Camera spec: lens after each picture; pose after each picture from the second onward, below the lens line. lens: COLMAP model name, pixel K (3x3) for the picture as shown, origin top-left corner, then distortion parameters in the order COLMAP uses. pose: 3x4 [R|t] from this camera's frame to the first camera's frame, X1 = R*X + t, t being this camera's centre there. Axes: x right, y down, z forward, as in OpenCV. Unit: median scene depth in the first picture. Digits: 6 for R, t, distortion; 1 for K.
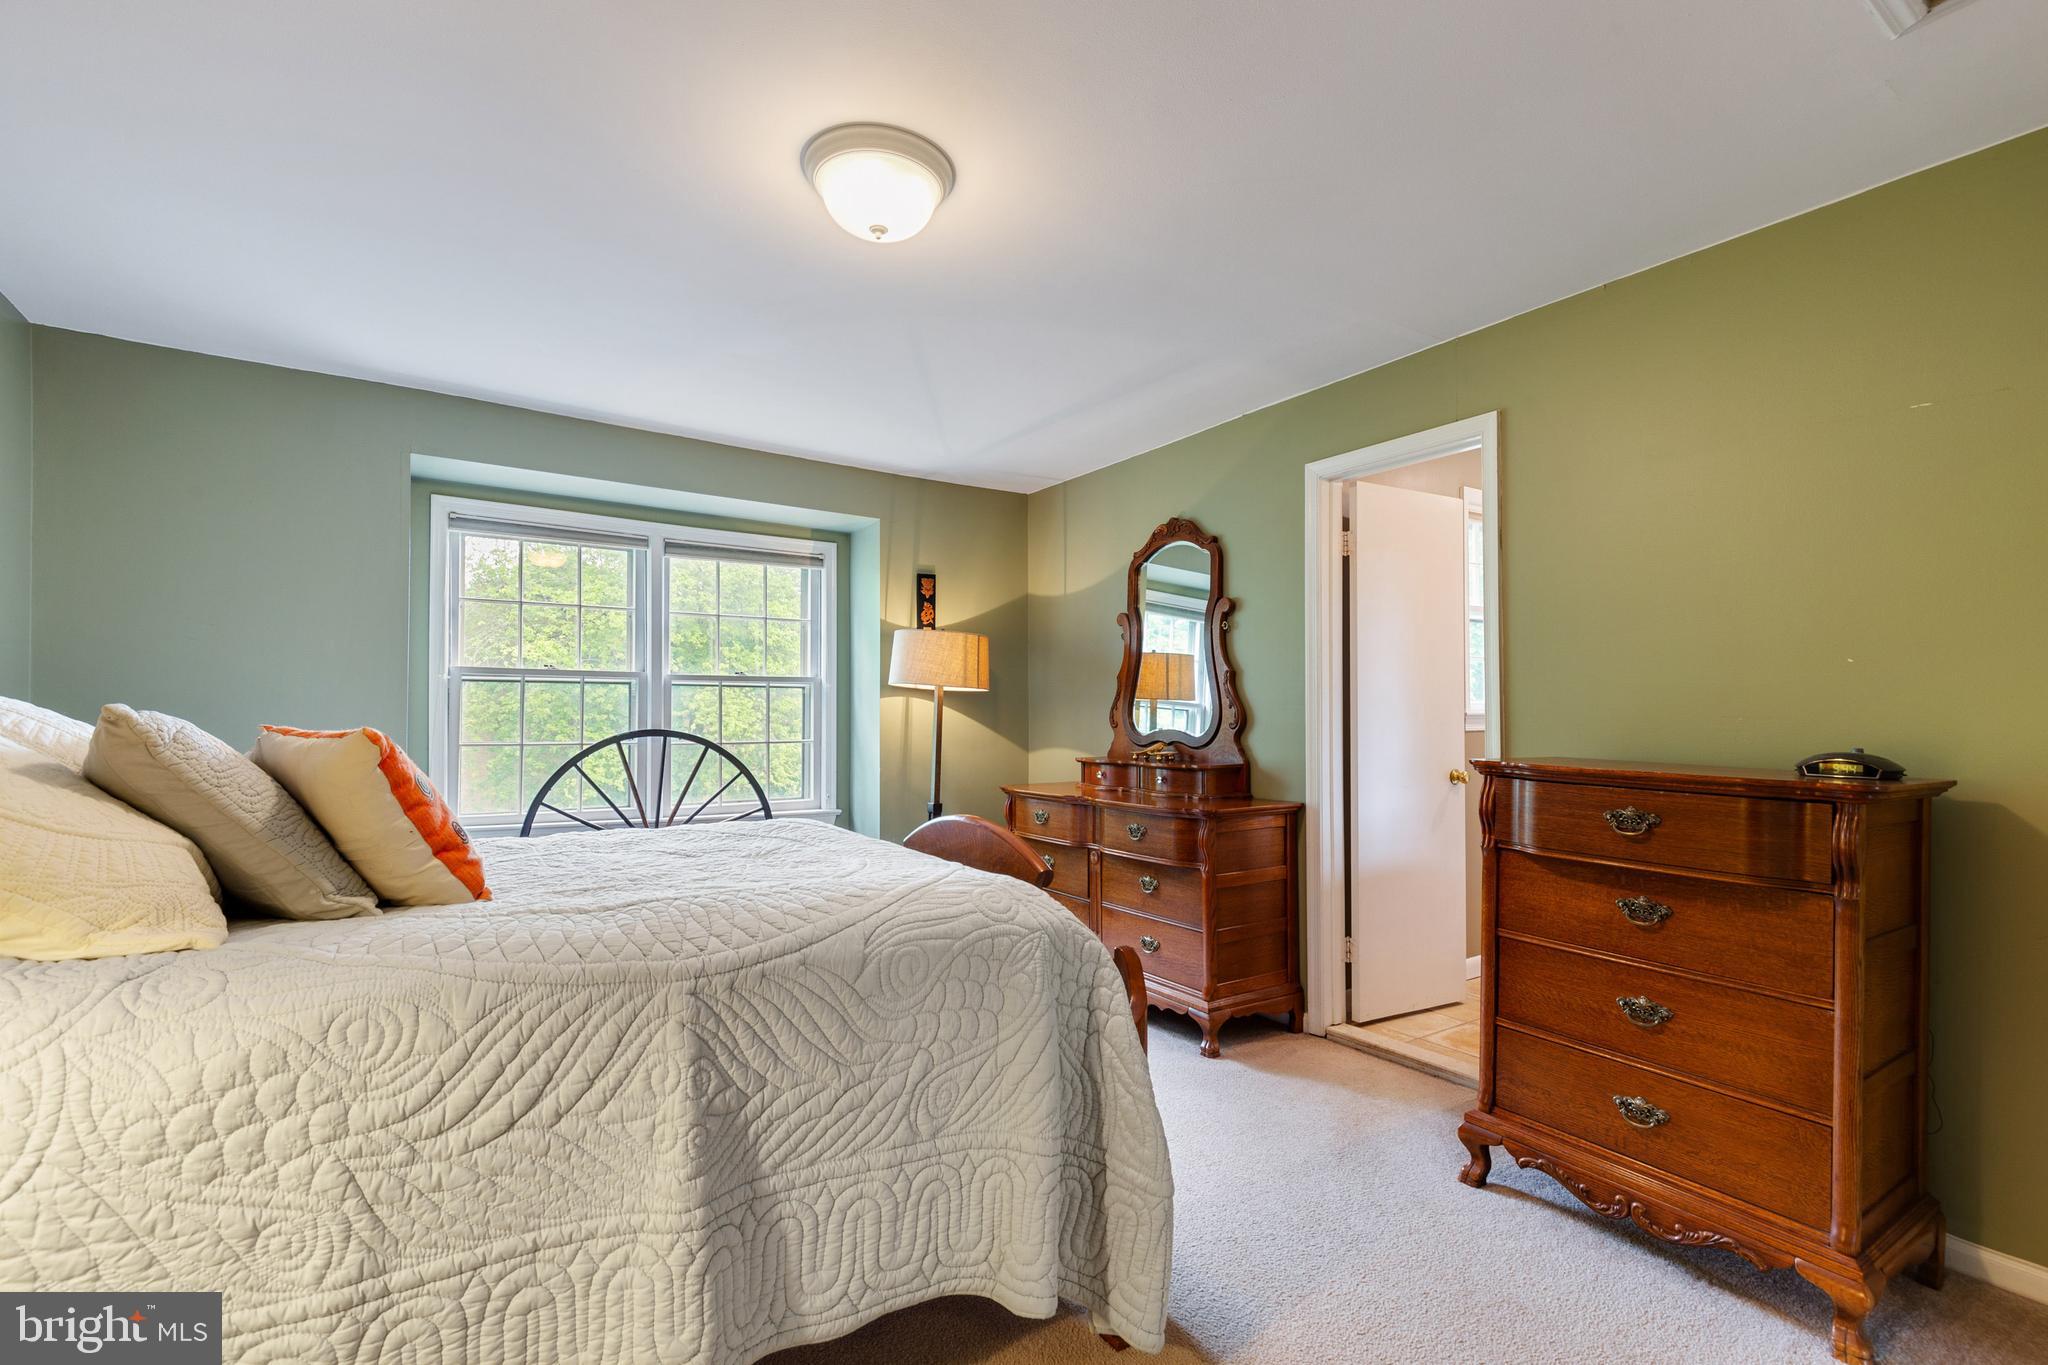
lens RADIAL K [[935.5, 0, 1026.5], [0, 935.5, 671.6], [0, 0, 1]] dist [0.009937, -0.000849]
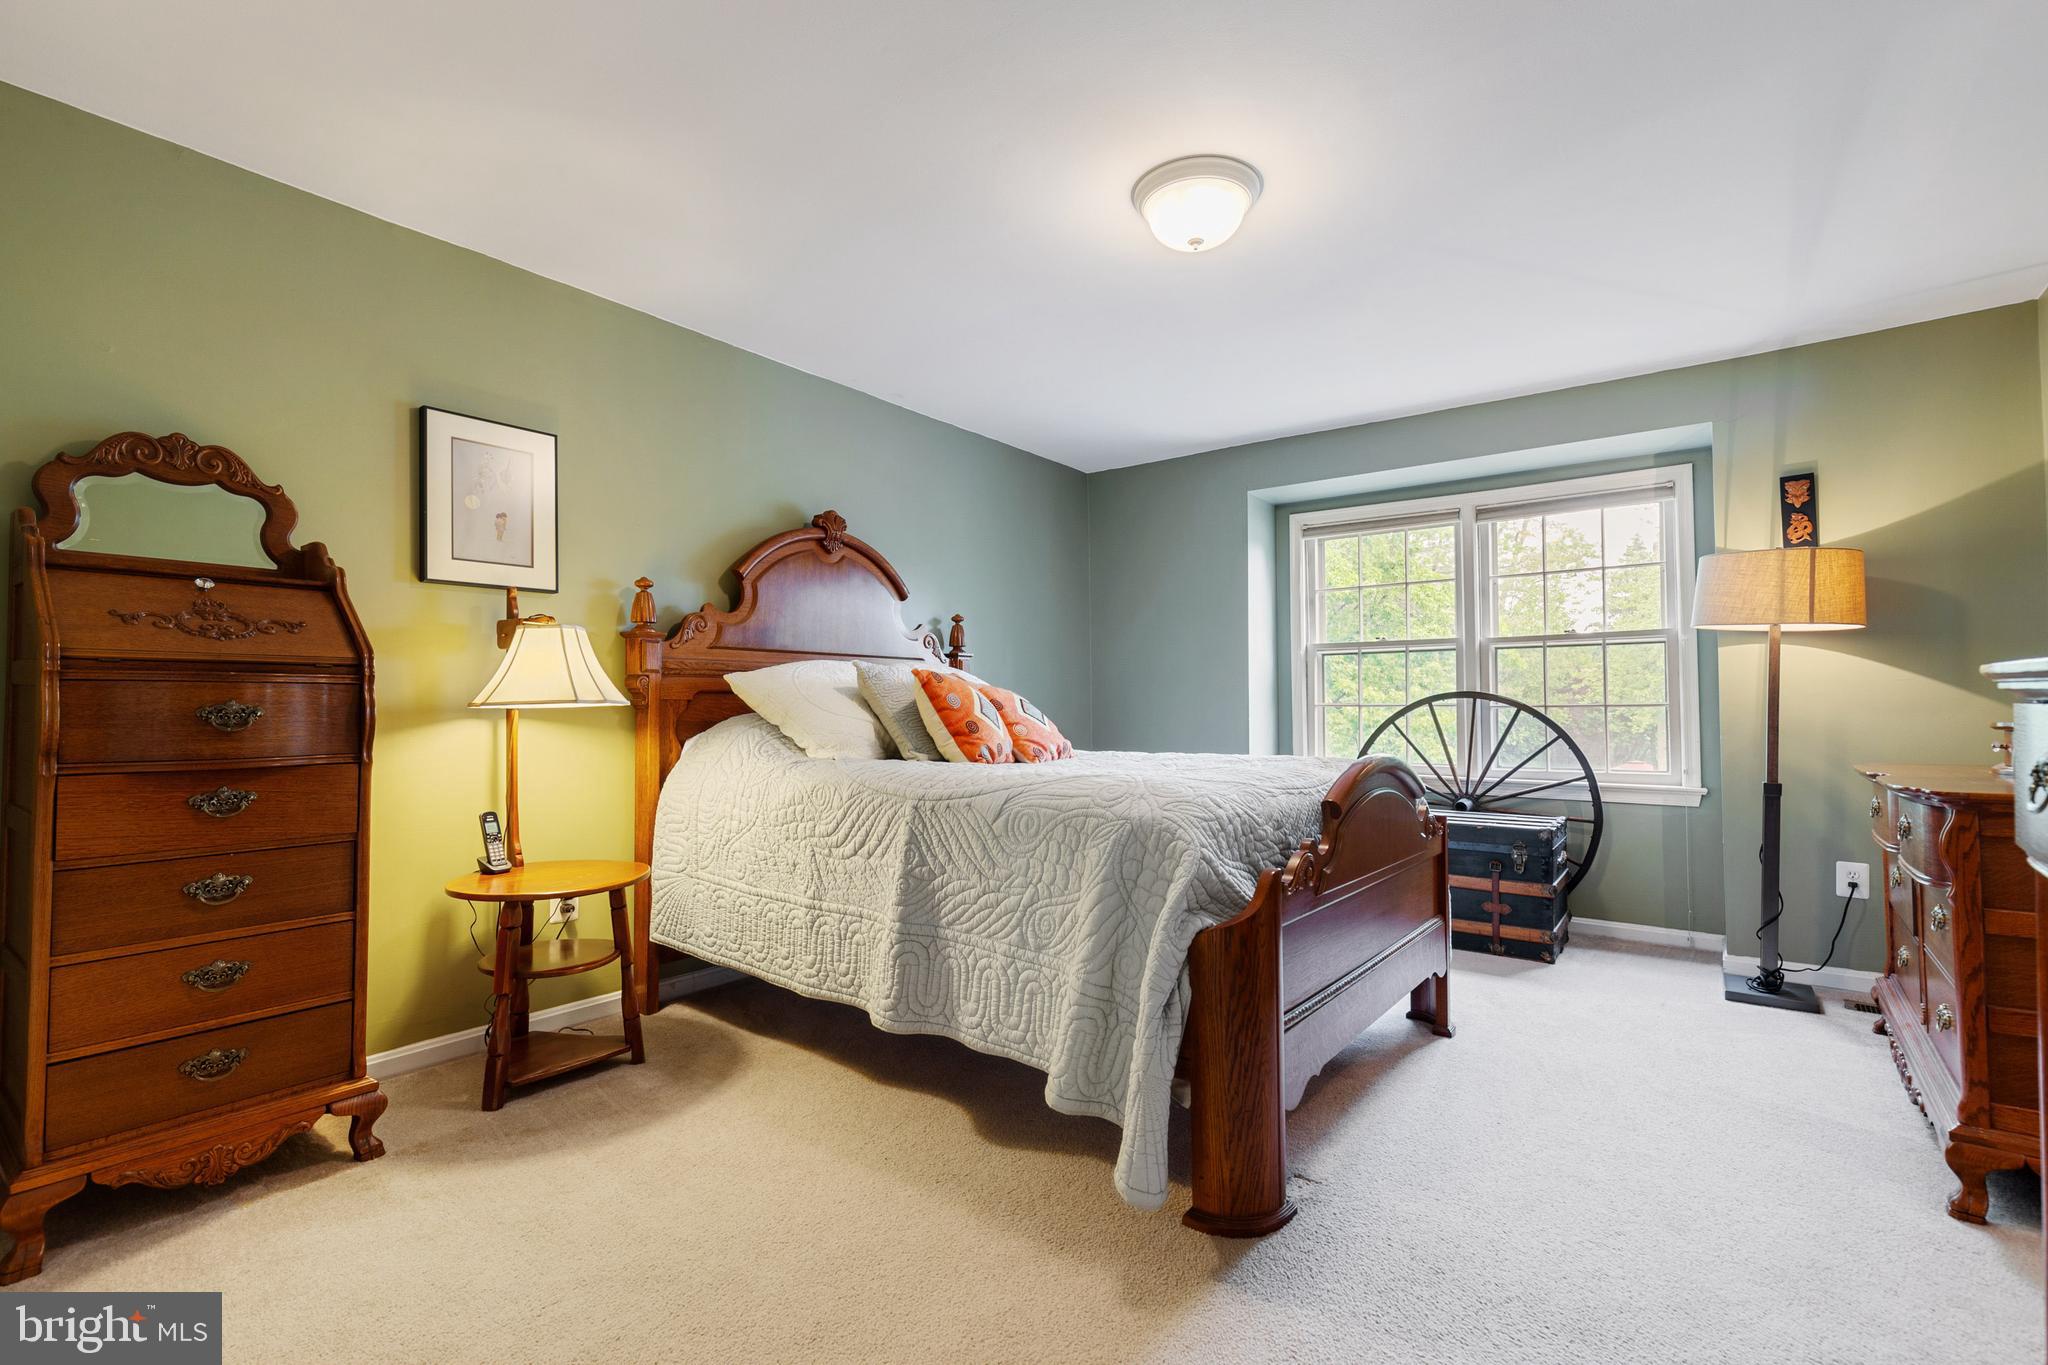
lens RADIAL K [[935.5, 0, 1026.5], [0, 935.5, 671.6], [0, 0, 1]] dist [0.009937, -0.000849]
pose [[0.313593, -0.044937, -0.948494, 1.174499], [0.046802, 0.998397, -0.031828, 0.132379], [0.948403, -0.034410, 0.315194, 0.559116]]
